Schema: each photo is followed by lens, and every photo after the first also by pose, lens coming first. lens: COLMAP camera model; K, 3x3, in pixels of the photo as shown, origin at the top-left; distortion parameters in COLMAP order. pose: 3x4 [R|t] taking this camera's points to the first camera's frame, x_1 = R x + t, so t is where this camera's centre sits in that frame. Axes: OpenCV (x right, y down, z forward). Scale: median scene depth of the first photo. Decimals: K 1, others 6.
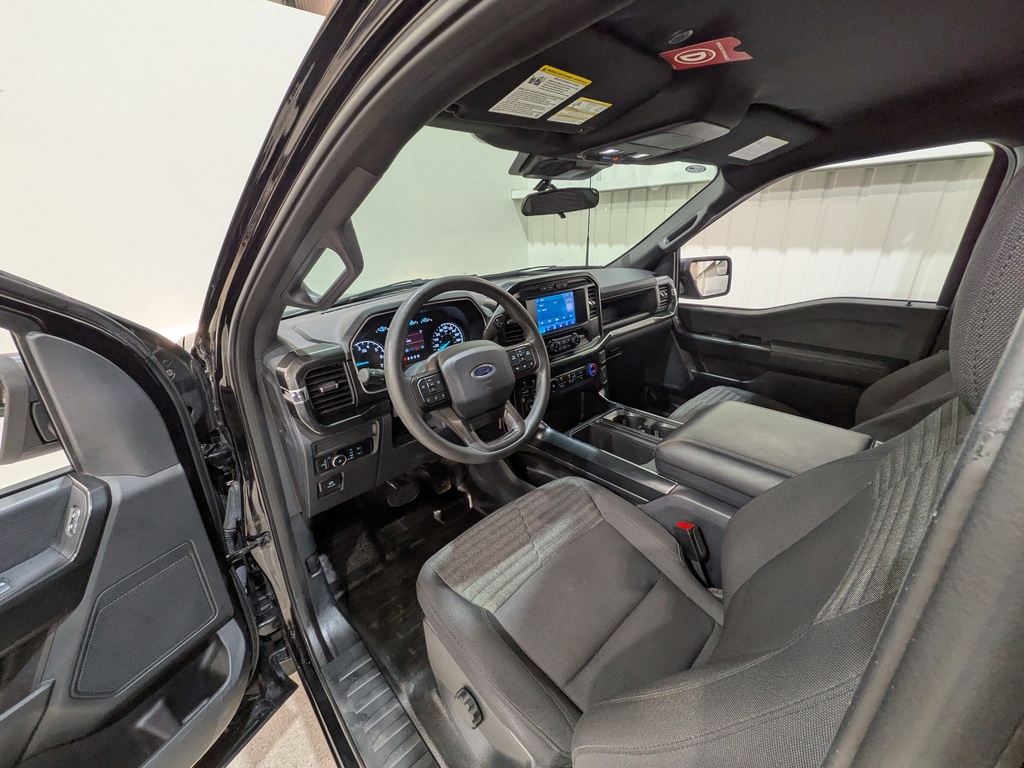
lens RADIAL K [[401.3, 0, 516.1], [0, 401.3, 381.9], [0, 0, 1]] dist [-0.000930, 0.000239]
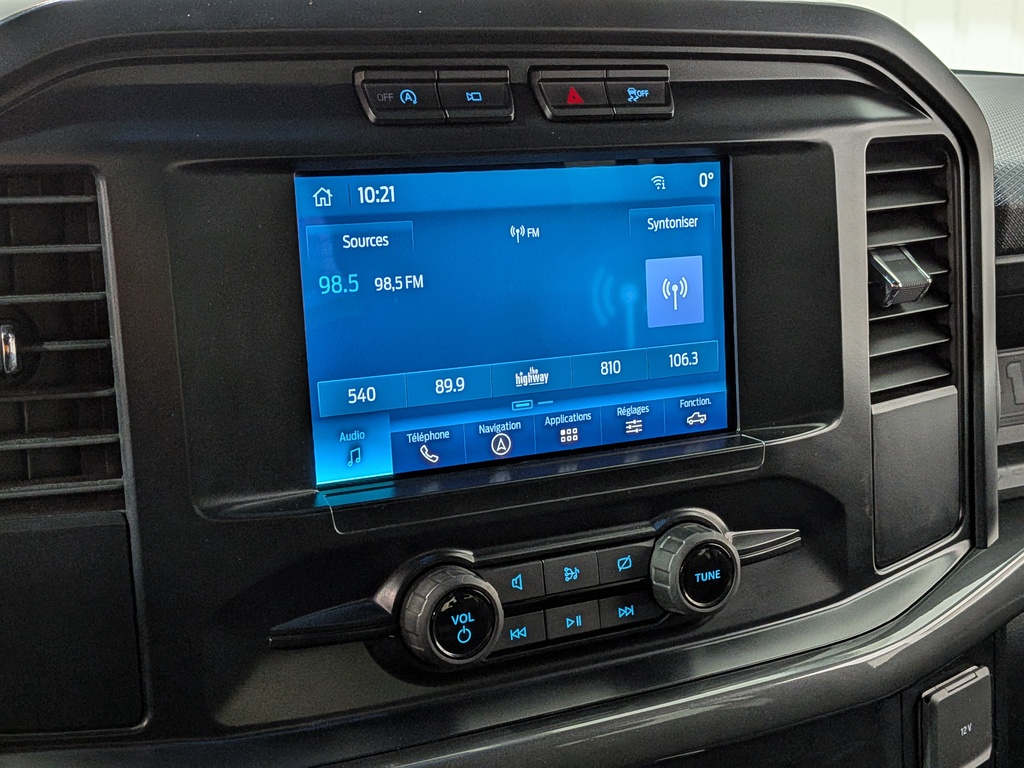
lens RADIAL K [[1482.9, 0, 526.8], [0, 1482.9, 406.4], [0, 0, 1]] dist [0.084063, 0.000000]
pose [[0.970832, 0.109948, -0.213065, 0.202098], [-0.133236, 0.986209, -0.098179, -0.109724], [0.199332, 0.123704, 0.972093, 0.609669]]
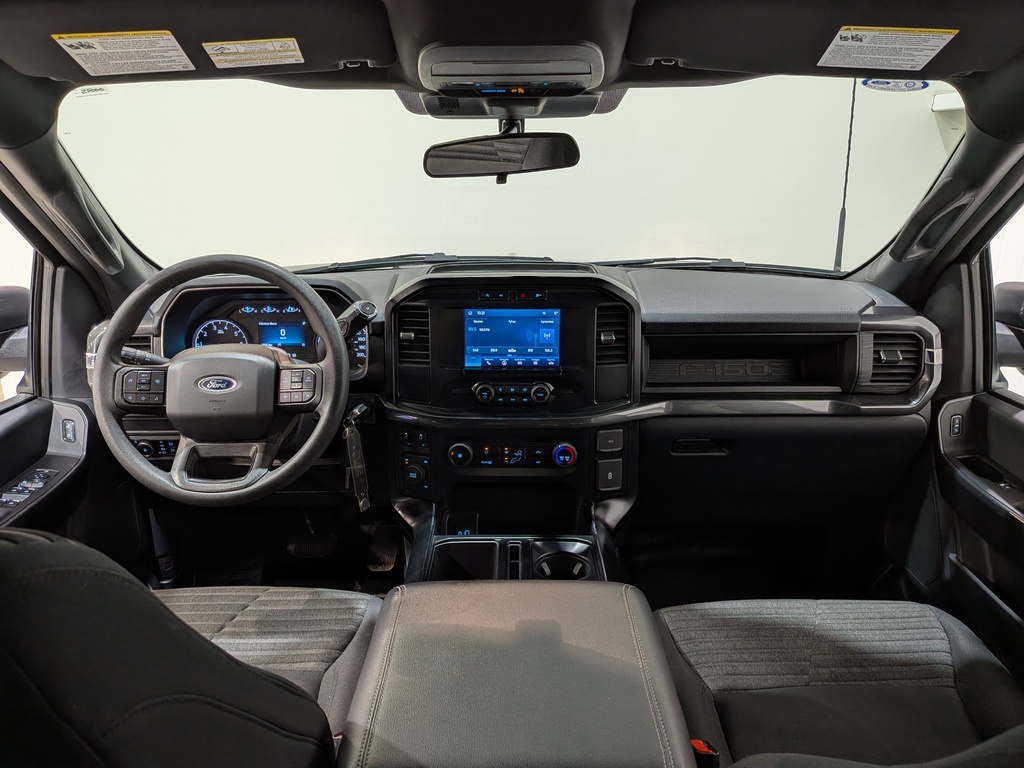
lens RADIAL K [[742.8, 0, 520.2], [0, 742.8, 384.7], [0, 0, 1]] dist [0.058559, -0.097454]
pose [[0.734303, 0.236070, -0.636451, 0.844673], [-0.270648, 0.961652, 0.044433, -0.166301], [0.622534, 0.139627, 0.770036, 0.194338]]
